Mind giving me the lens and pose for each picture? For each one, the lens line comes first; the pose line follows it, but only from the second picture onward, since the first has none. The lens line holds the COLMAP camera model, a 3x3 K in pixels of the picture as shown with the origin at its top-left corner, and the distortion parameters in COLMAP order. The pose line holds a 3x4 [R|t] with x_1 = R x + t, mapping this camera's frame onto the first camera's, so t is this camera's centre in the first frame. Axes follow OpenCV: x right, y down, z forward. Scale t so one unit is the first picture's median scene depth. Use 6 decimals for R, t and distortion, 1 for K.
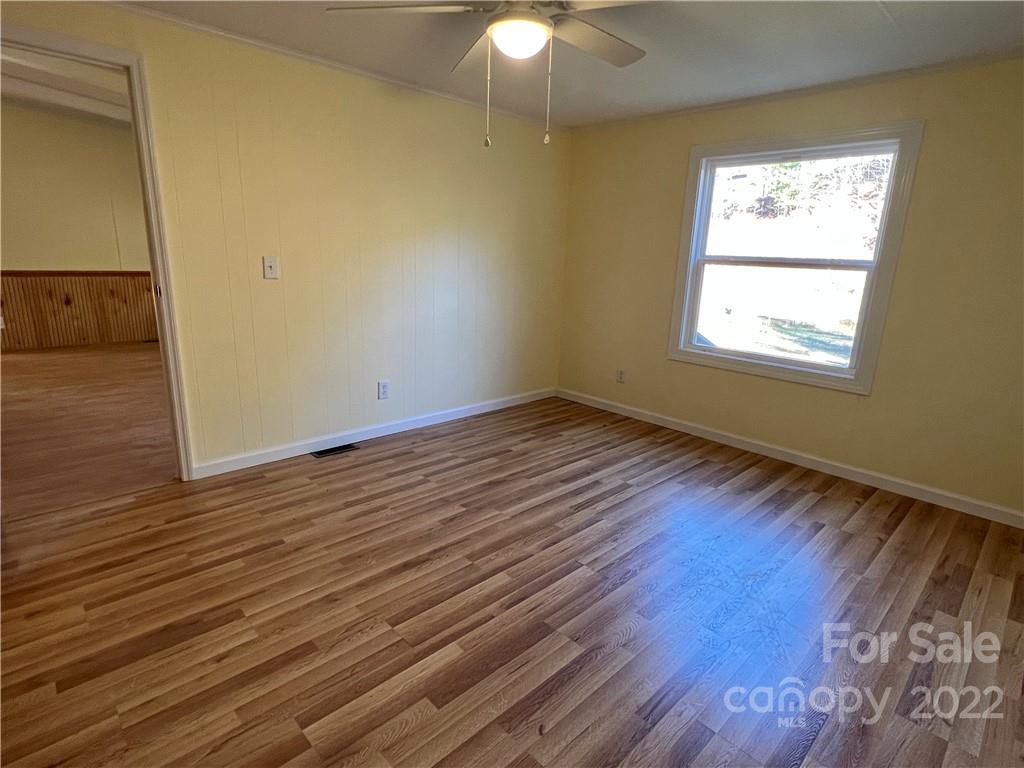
lens RADIAL K [[539.6, 0, 512.0], [0, 539.6, 384.0], [0, 0, 1]] dist [0.001006, -0.000874]
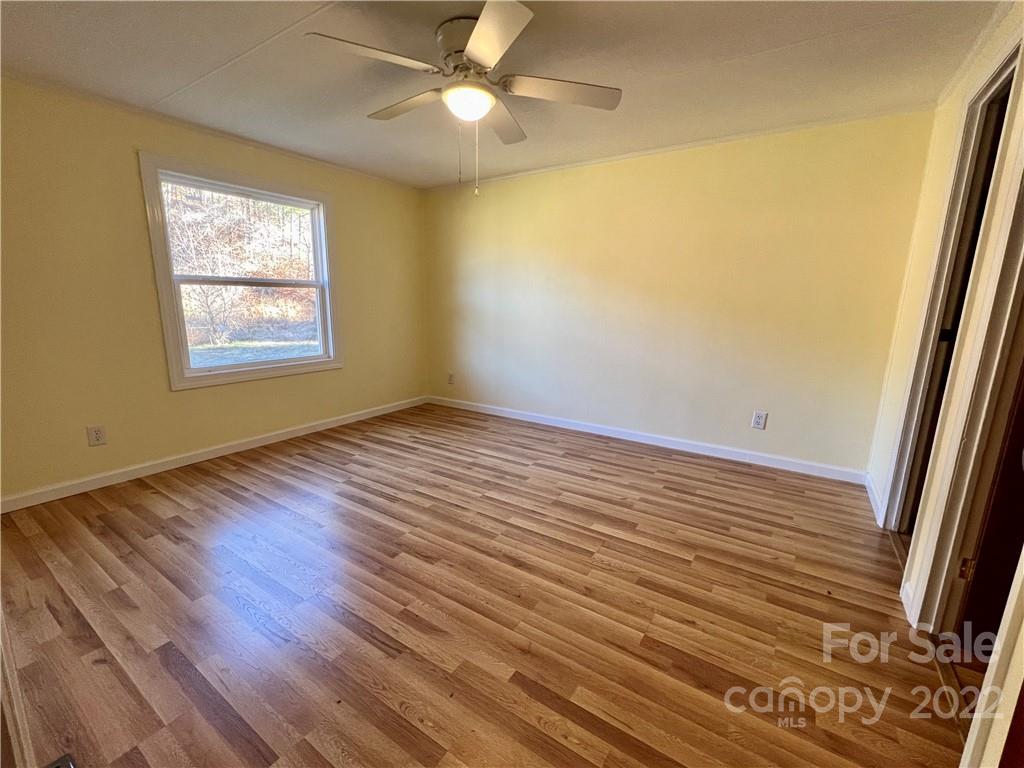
lens RADIAL K [[448.2, 0, 512.0], [0, 448.2, 384.0], [0, 0, 1]] dist [-0.001140, -0.000218]
pose [[-0.231176, -0.221201, 0.947432, -0.689920], [0.208865, 0.939822, 0.270388, -0.181056], [-0.950228, 0.260392, -0.171063, 0.766371]]
